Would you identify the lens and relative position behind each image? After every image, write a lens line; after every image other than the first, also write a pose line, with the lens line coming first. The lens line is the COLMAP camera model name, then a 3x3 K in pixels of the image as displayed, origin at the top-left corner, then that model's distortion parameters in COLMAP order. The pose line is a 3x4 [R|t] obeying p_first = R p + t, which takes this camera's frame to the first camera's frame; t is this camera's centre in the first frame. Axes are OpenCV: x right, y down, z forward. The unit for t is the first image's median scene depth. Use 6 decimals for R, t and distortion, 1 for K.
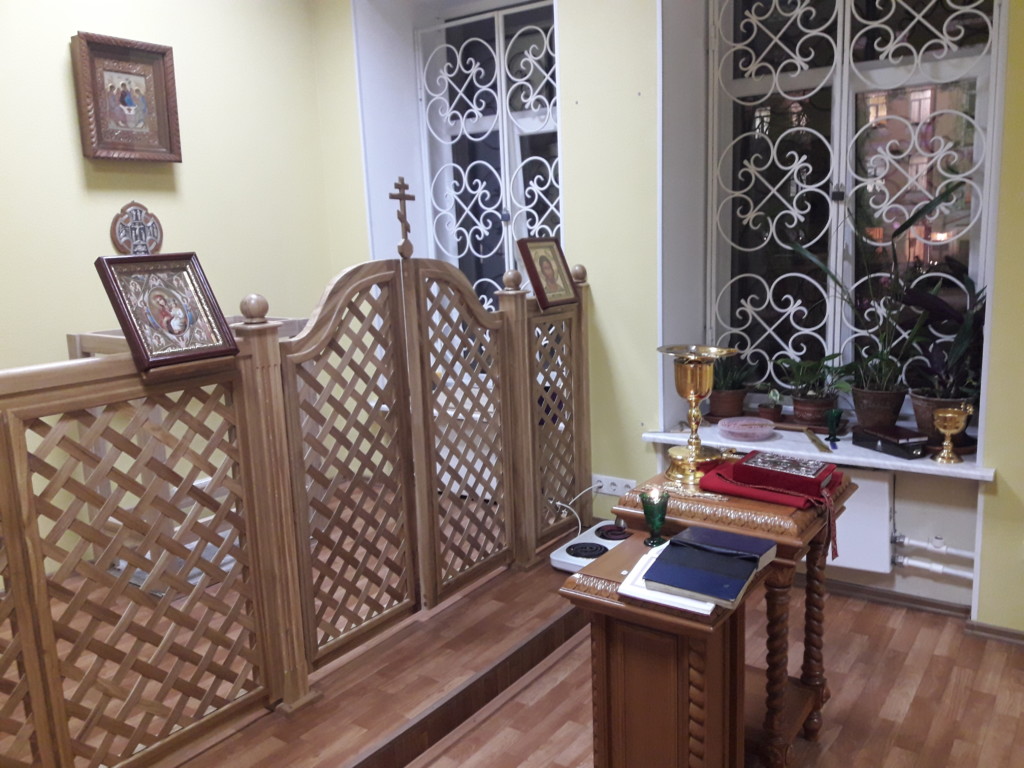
lens RADIAL K [[850.3, 0, 529.0], [0, 850.3, 391.0], [0, 0, 1]] dist [0.058791, -0.121047]
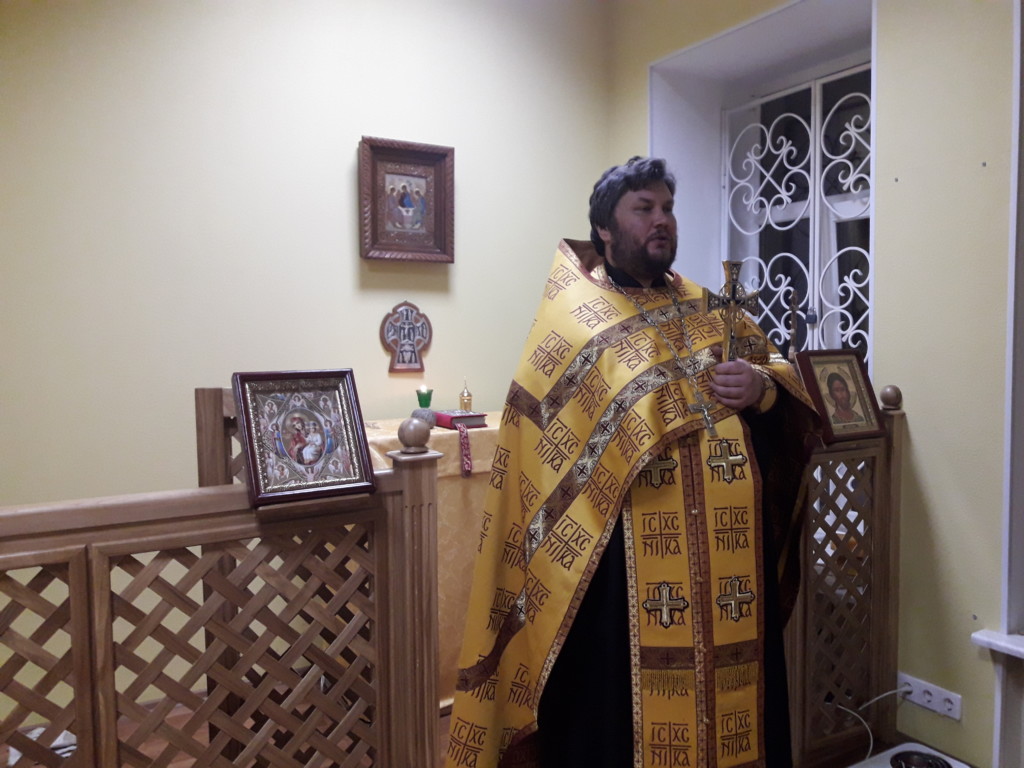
lens RADIAL K [[850.3, 0, 511.6], [0, 850.3, 379.6], [0, 0, 1]] dist [0.058791, -0.121047]
pose [[0.902937, 0.046193, -0.427284, 0.080127], [-0.094081, 0.991338, -0.091640, -0.054126], [0.419350, 0.122945, 0.899461, 0.180298]]
